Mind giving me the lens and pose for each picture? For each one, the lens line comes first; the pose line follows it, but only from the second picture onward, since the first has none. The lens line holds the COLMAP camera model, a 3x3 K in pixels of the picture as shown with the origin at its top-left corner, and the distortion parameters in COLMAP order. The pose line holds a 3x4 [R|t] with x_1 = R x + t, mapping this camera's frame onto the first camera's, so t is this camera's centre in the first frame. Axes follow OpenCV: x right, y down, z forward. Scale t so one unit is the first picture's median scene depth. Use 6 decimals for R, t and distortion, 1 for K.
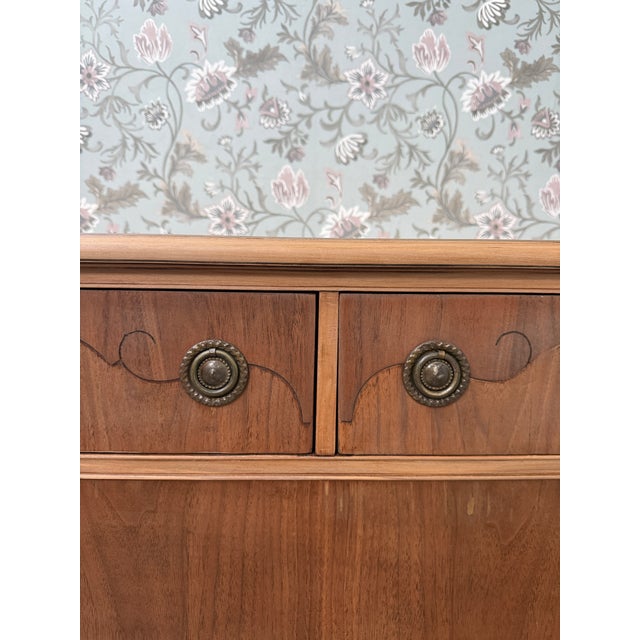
lens RADIAL K [[460.6, 0, 317.5], [0, 460.6, 317.8], [0, 0, 1]] dist [0.003051, -0.031583]
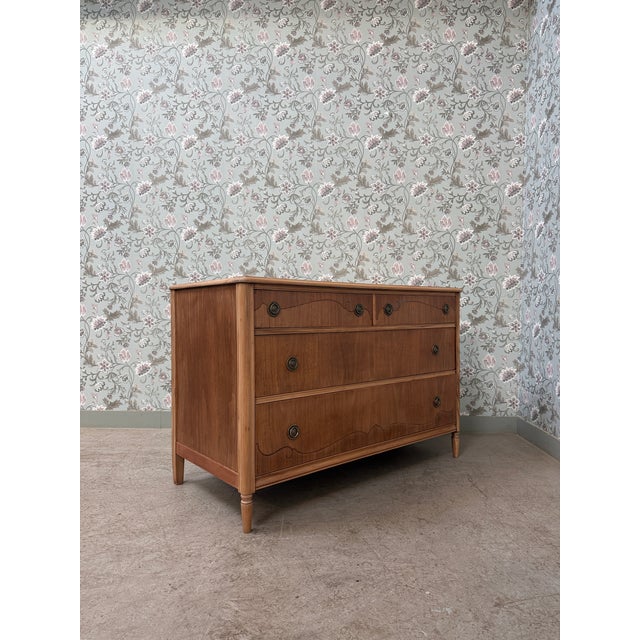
lens RADIAL K [[439.2, 0, 299.7], [0, 439.2, 319.3], [0, 0, 1]] dist [0.054377, -0.002366]
pose [[0.998666, -0.010612, -0.050527, 0.039954], [0.006877, 0.997268, -0.073545, 0.266080], [0.051169, 0.073100, 0.996011, -1.870521]]
